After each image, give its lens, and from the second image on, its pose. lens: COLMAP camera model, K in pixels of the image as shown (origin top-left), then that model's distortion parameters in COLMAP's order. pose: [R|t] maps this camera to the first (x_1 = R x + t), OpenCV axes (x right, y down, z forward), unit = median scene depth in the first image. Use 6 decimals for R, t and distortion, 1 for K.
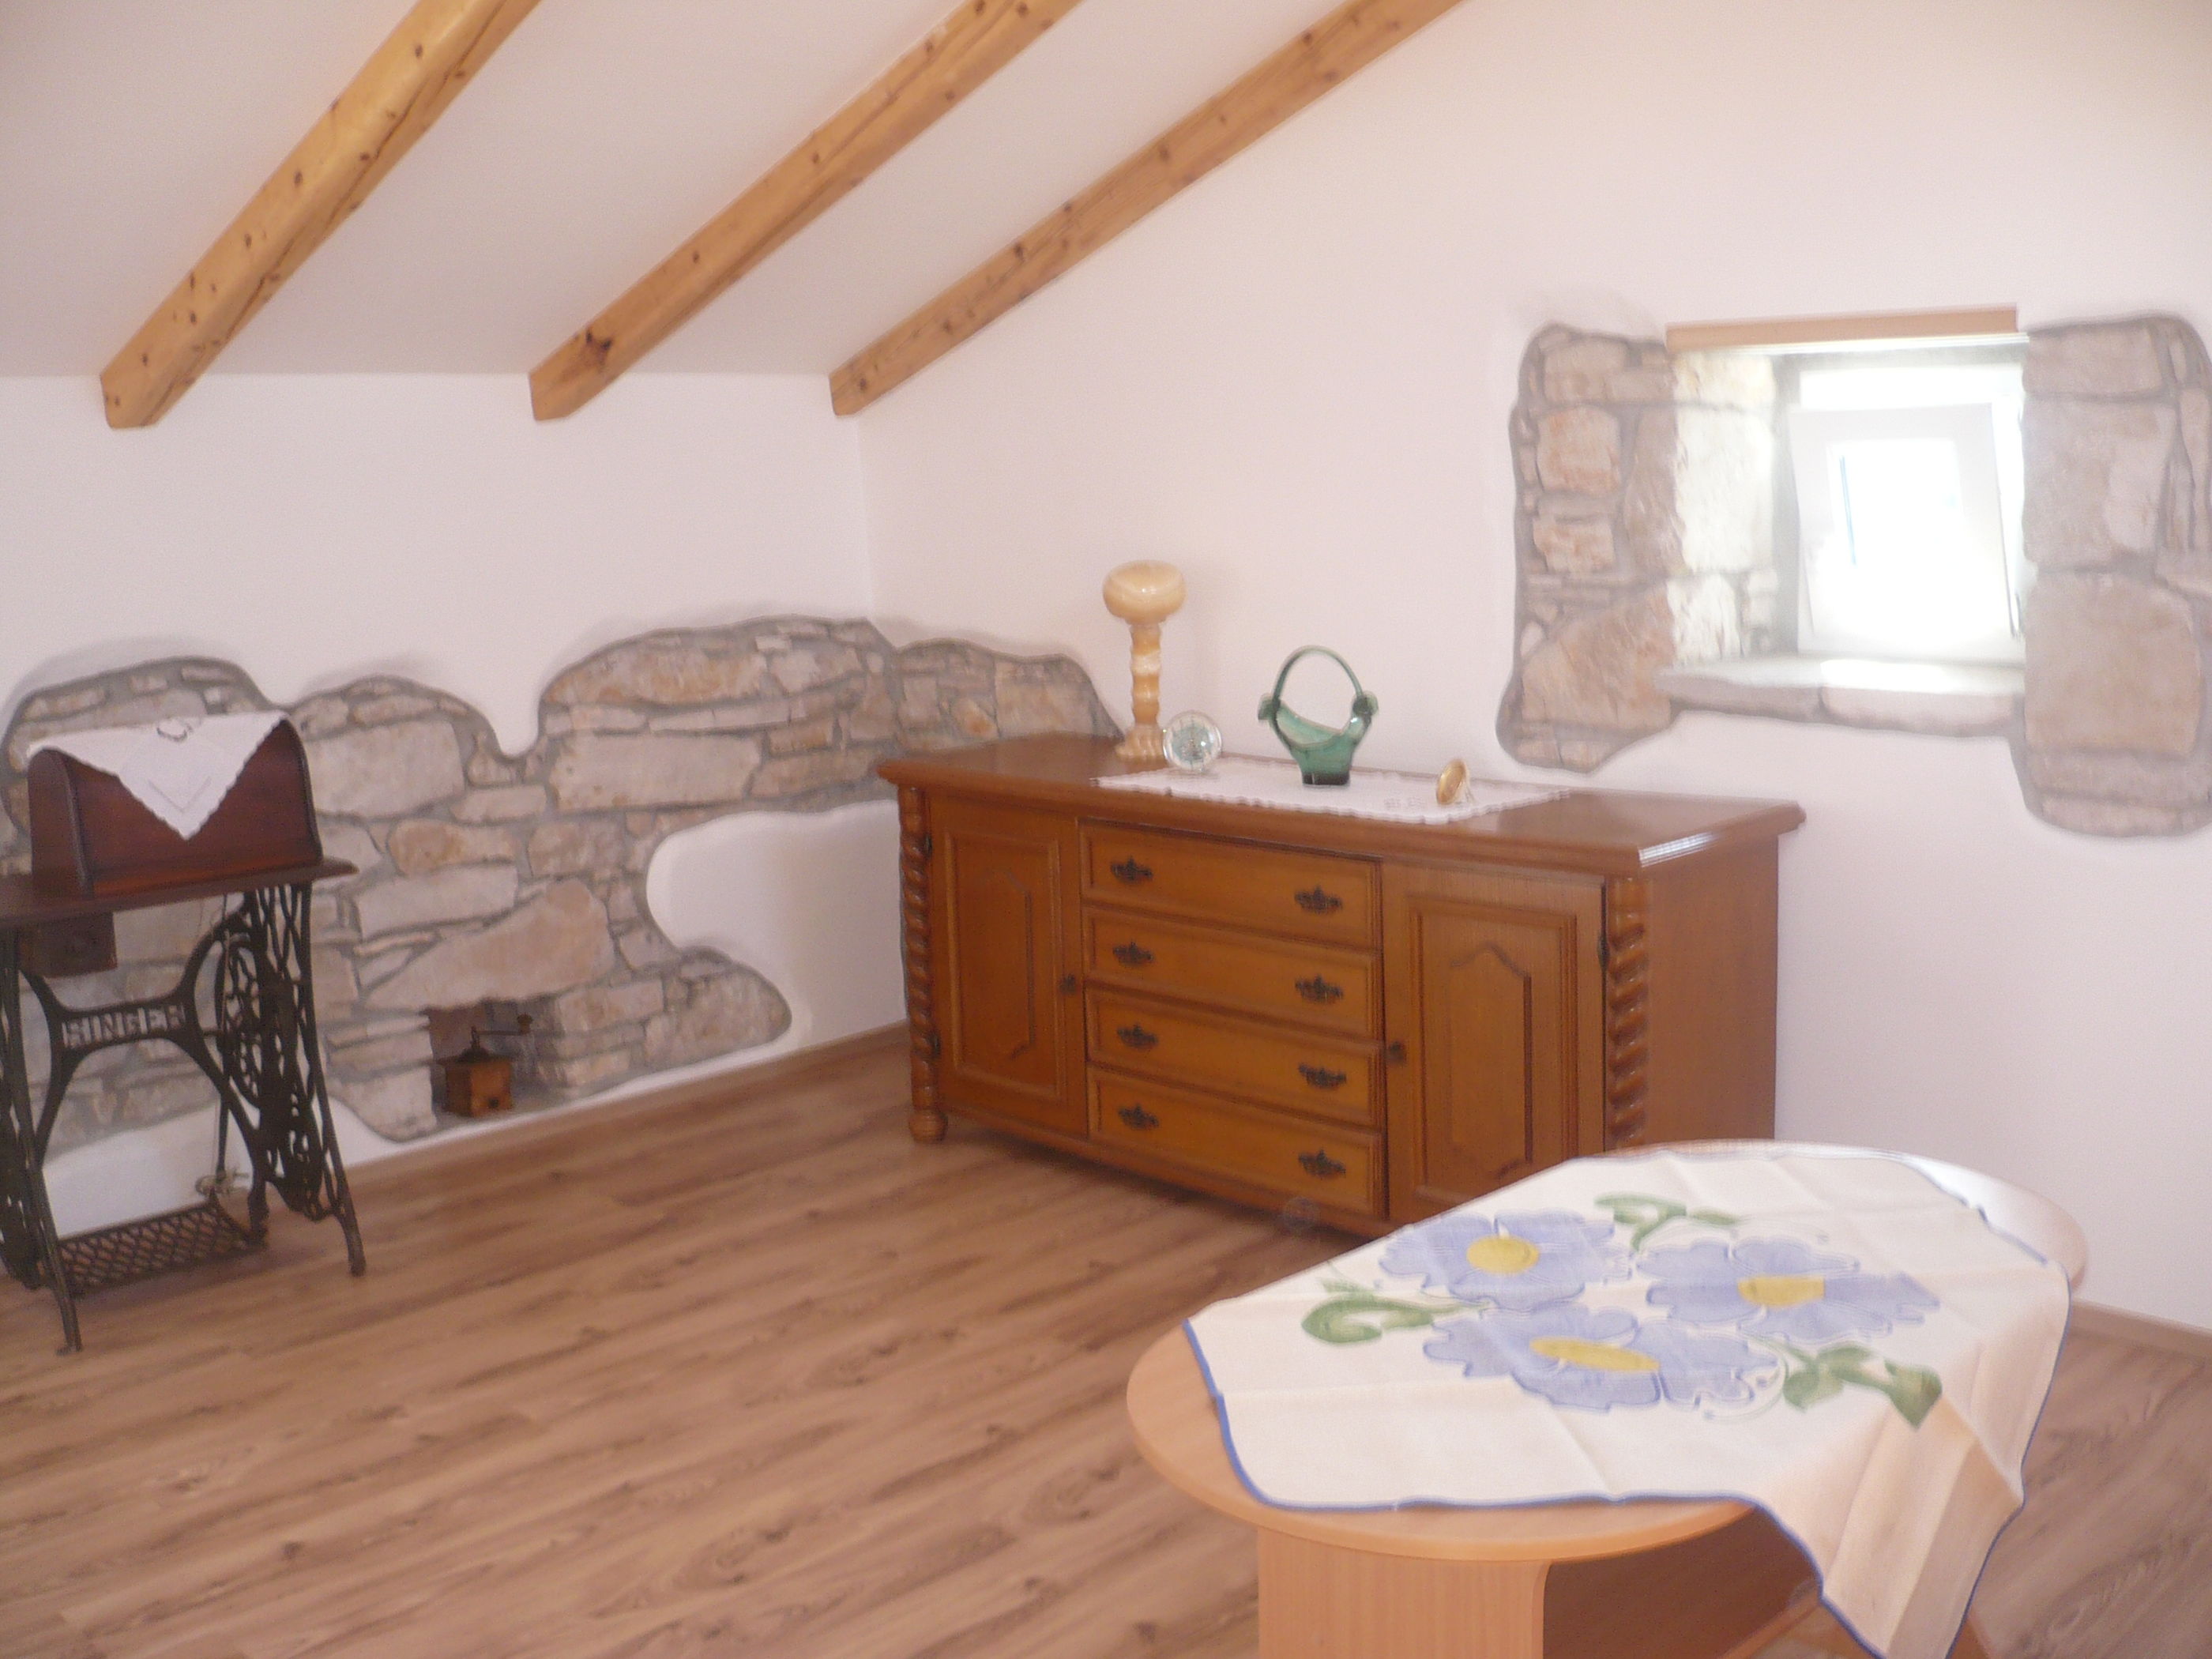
lens RADIAL K [[2312.8, 0, 1106.0], [0, 2312.8, 829.5], [0, 0, 1]] dist [-0.078970, 0.037067]
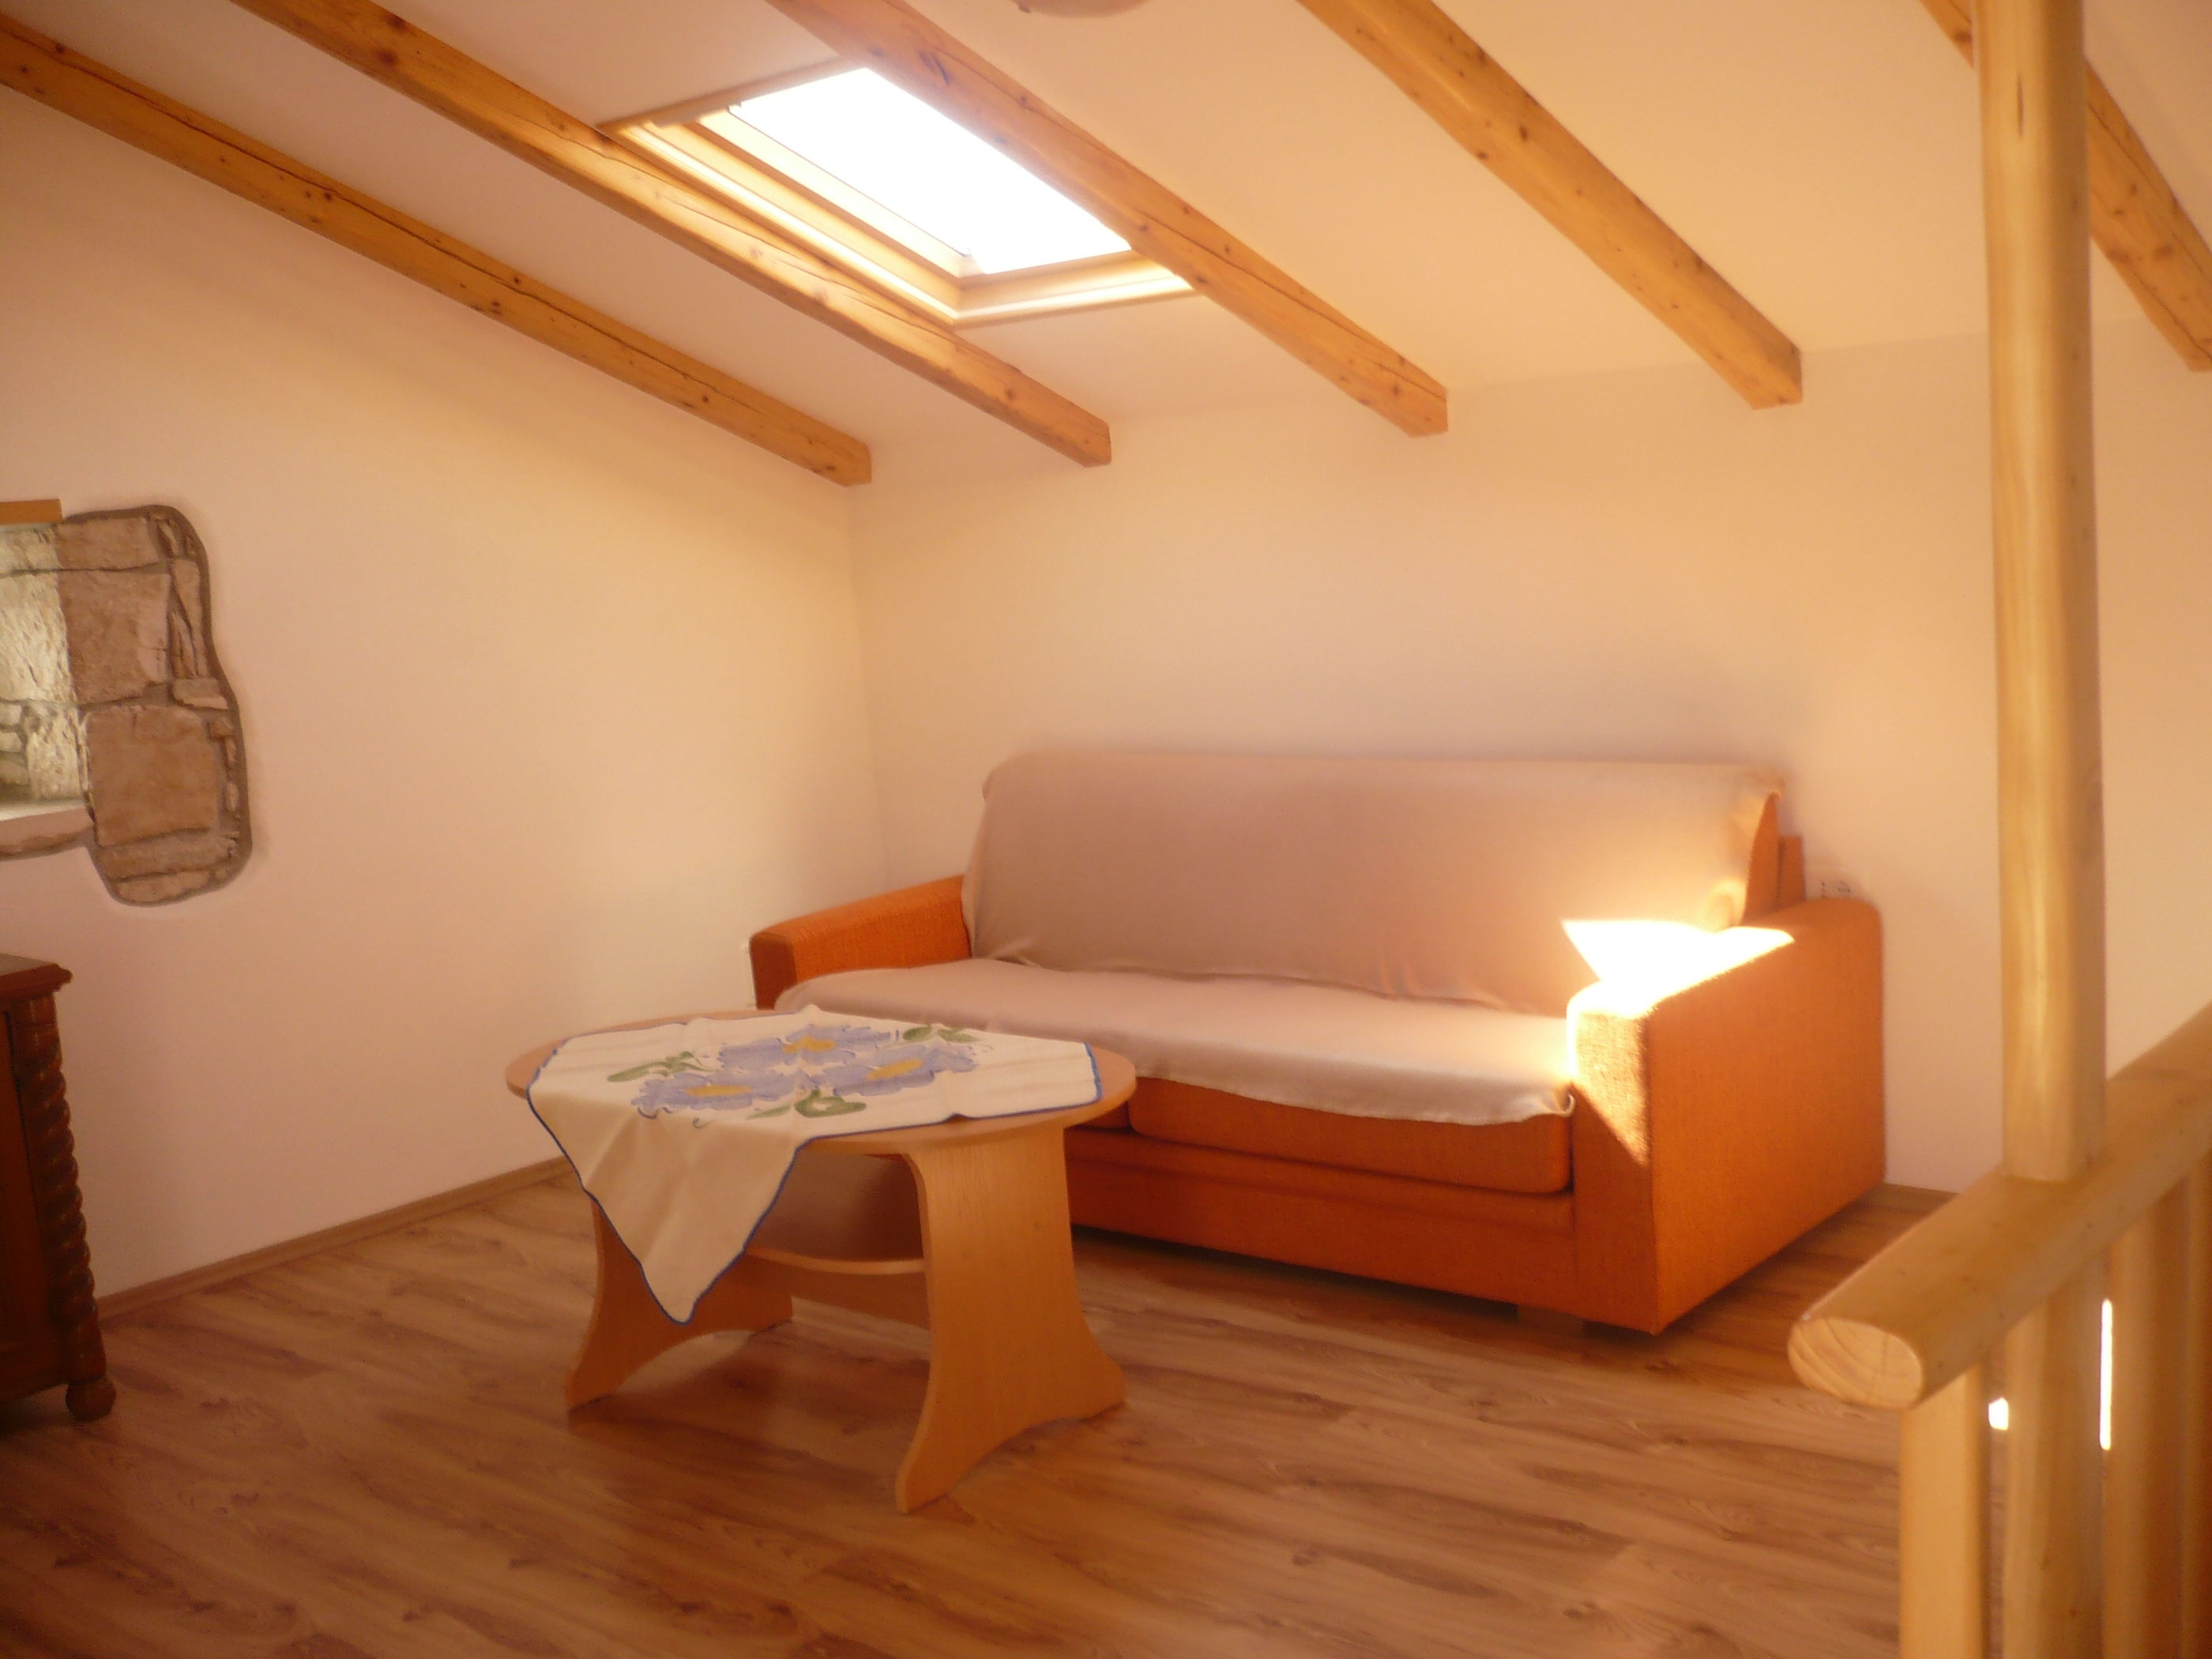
lens RADIAL K [[2312.8, 0, 1106.0], [0, 2312.8, 829.5], [0, 0, 1]] dist [-0.078970, 0.037067]
pose [[-0.068460, -0.105063, 0.992106, -0.916360], [0.232553, 0.965365, 0.118278, -0.068399], [-0.970171, 0.238814, -0.041656, 0.542257]]
